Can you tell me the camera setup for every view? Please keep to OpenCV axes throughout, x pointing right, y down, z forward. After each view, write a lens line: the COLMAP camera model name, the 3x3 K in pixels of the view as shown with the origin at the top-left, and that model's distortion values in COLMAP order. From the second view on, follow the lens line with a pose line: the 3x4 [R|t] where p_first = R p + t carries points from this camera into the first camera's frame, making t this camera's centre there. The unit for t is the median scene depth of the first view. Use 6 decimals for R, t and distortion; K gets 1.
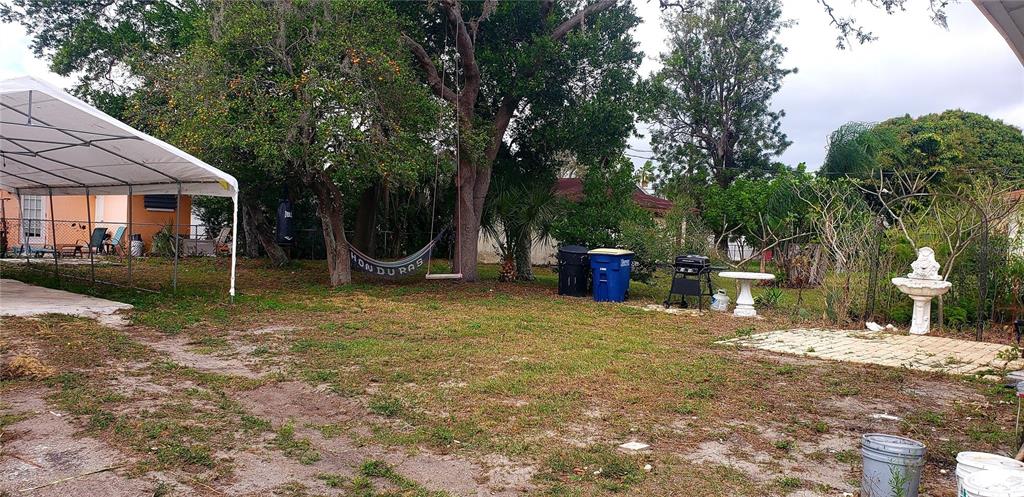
lens RADIAL K [[784.2, 0, 536.2], [0, 784.2, 224.5], [0, 0, 1]] dist [0.134481, -0.216888]
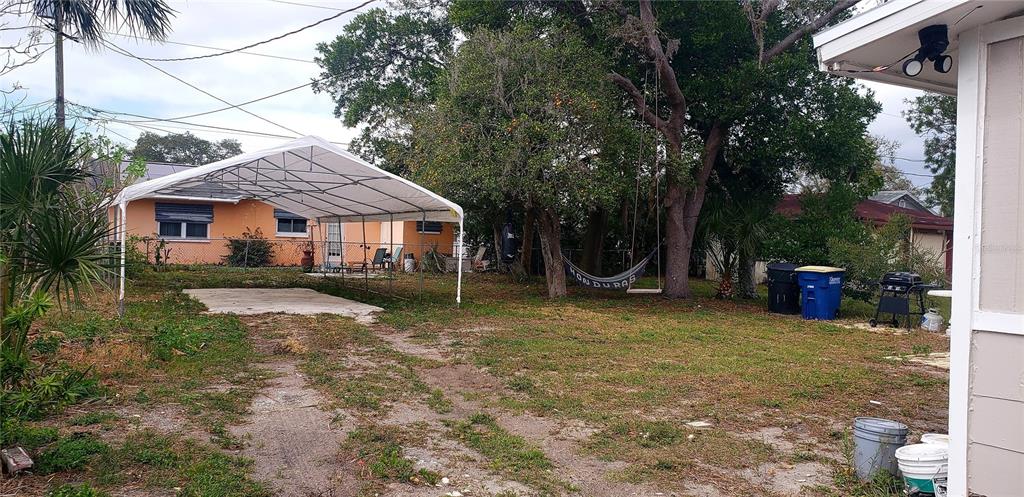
lens RADIAL K [[784.2, 0, 536.2], [0, 784.2, 224.5], [0, 0, 1]] dist [0.134481, -0.216888]
pose [[0.944598, -0.016647, -0.327808, 0.120850], [0.008720, 0.999633, -0.025639, 0.000805], [0.328114, 0.021360, 0.944397, -0.098686]]
